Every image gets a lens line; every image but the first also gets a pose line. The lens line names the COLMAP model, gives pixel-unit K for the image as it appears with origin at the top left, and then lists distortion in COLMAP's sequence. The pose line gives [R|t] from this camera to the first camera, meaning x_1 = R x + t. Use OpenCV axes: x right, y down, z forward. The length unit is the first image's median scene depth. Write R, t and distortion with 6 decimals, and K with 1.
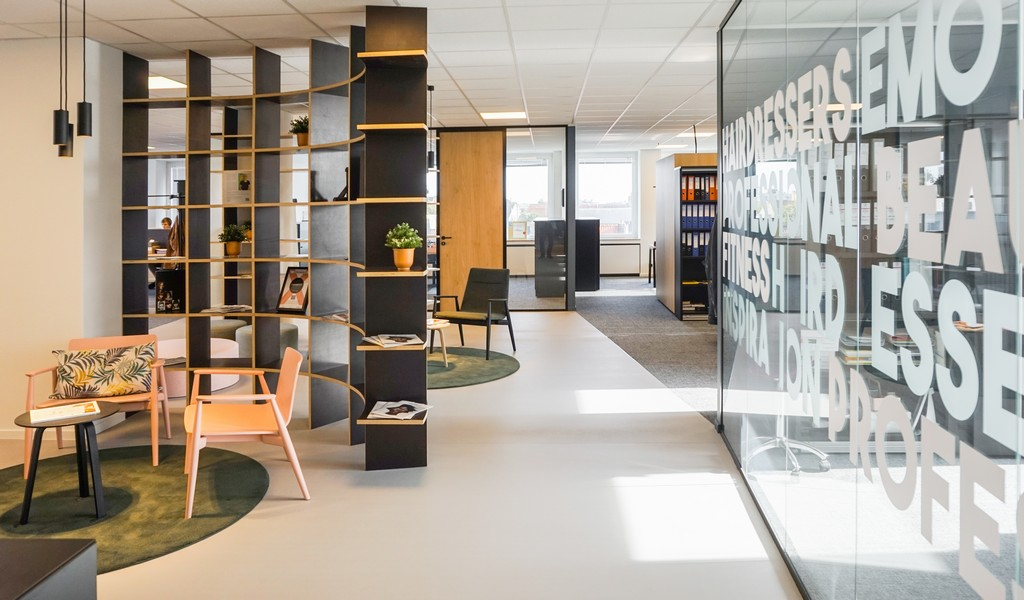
lens RADIAL K [[740.7, 0, 512.8], [0, 740.7, 239.2], [0, 0, 1]] dist [-0.042943, -0.000620]
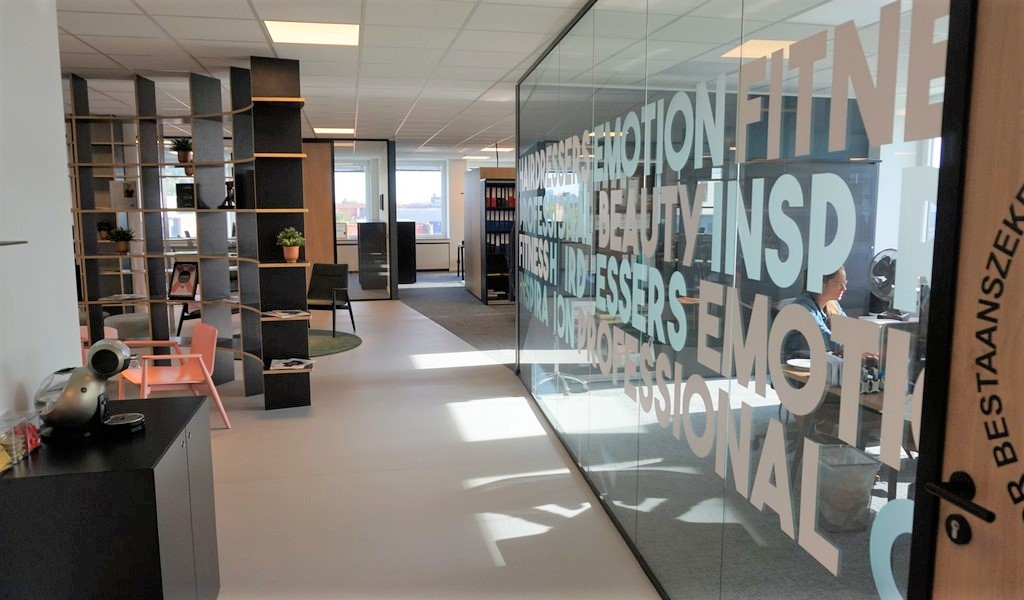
lens RADIAL K [[740.7, 0, 512.8], [0, 740.7, 239.2], [0, 0, 1]] dist [-0.042943, -0.000620]
pose [[0.964250, -0.000031, 0.264993, -0.072722], [-0.000169, 1.000000, 0.000730, -0.000813], [-0.264993, -0.000748, 0.964250, -0.257307]]
